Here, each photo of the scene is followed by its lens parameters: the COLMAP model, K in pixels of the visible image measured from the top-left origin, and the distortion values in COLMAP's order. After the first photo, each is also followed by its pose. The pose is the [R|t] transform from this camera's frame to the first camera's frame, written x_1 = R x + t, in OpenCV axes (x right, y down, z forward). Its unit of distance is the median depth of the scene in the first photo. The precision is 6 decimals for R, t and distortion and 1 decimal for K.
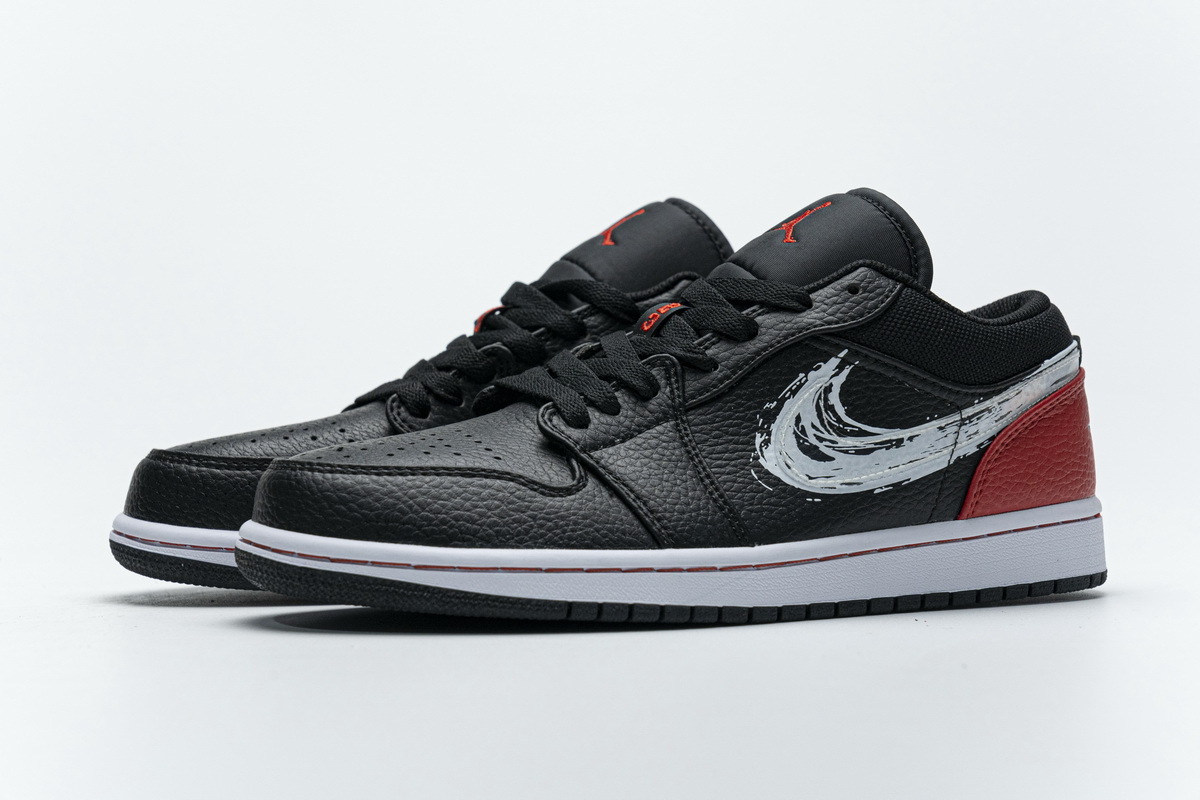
lens RADIAL K [[2420.1, 0, 600.0], [0, 2420.1, 400.0], [0, 0, 1]] dist [0.056633, -0.037281]
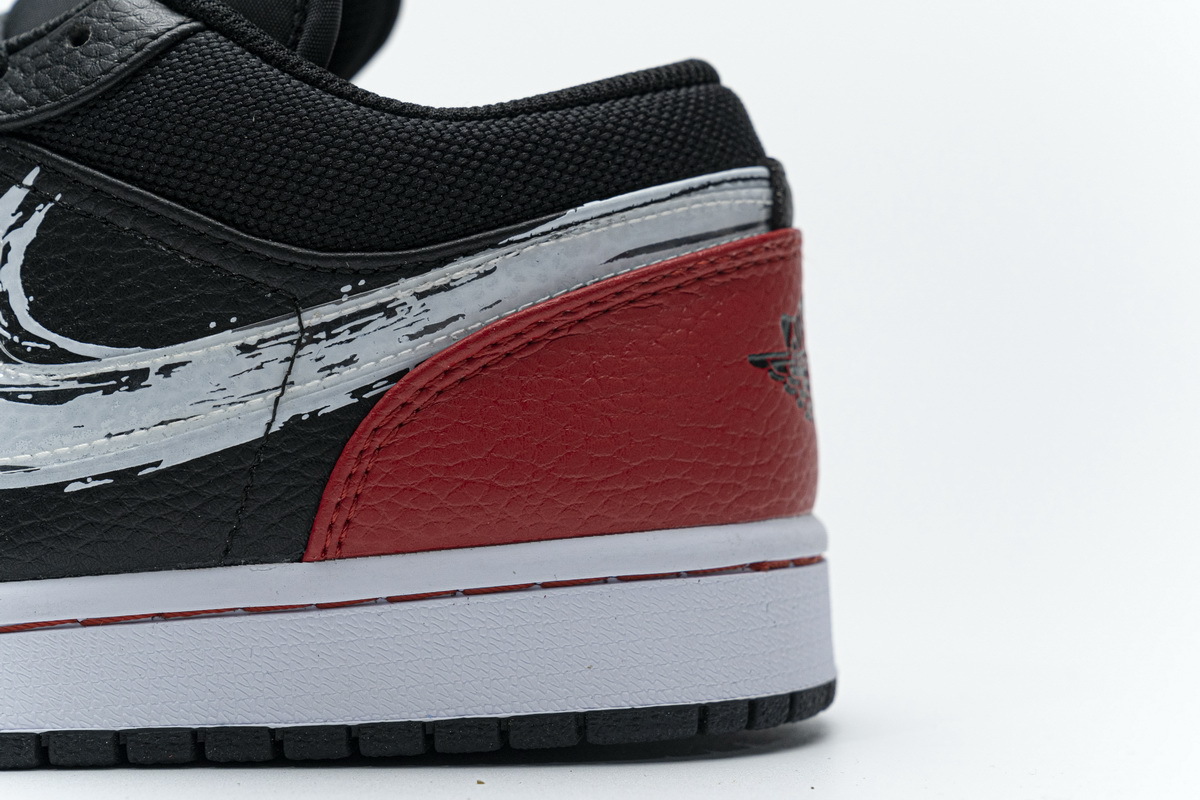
lens RADIAL K [[2318.0, 0, 575.5], [0, 2318.0, 397.8], [0, 0, 1]] dist [-0.008224, -0.090884]
pose [[0.916035, 0.021213, -0.400537, 0.365516], [-0.020200, 0.999773, 0.006752, 0.016665], [0.400590, 0.001906, 0.916256, 0.650596]]
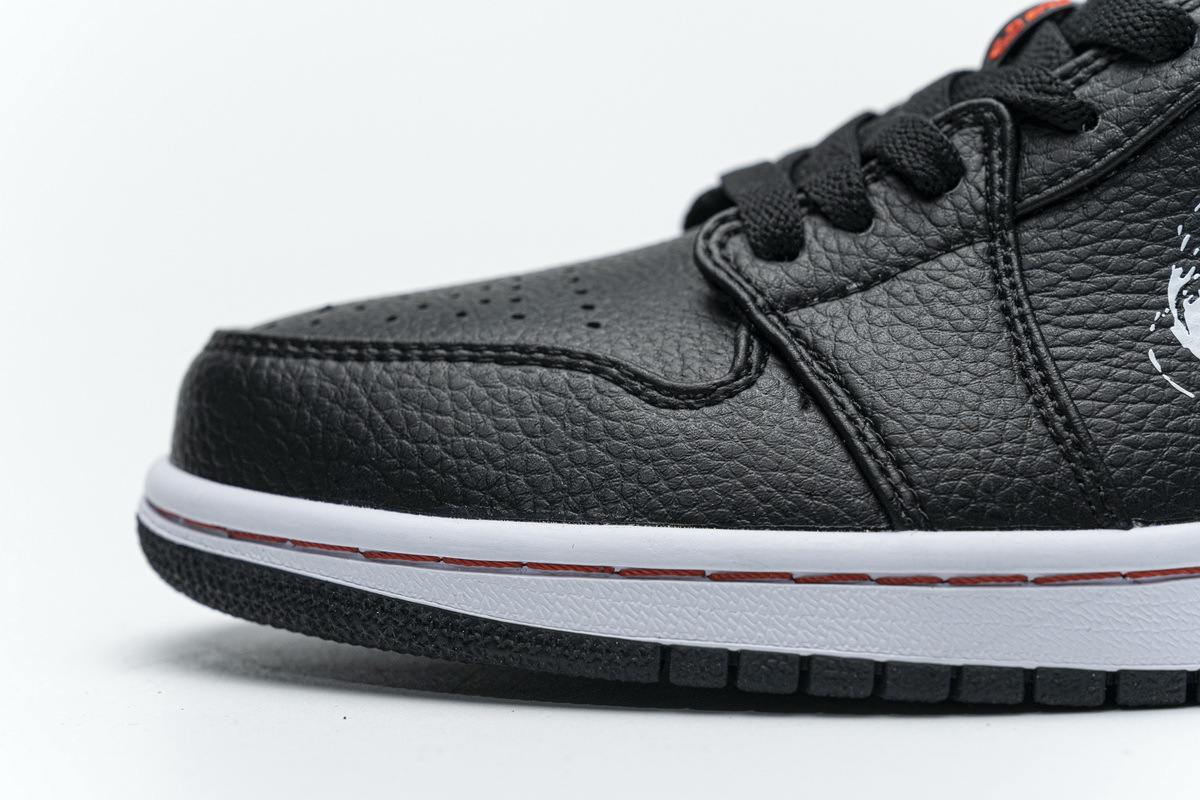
lens RADIAL K [[2318.0, 0, 575.5], [0, 2318.0, 397.8], [0, 0, 1]] dist [-0.008224, -0.090884]
pose [[0.909041, 0.007548, -0.416639, 0.140852], [0.011488, 0.999002, 0.043163, 0.017961], [0.416549, -0.044023, 0.908047, 0.569642]]
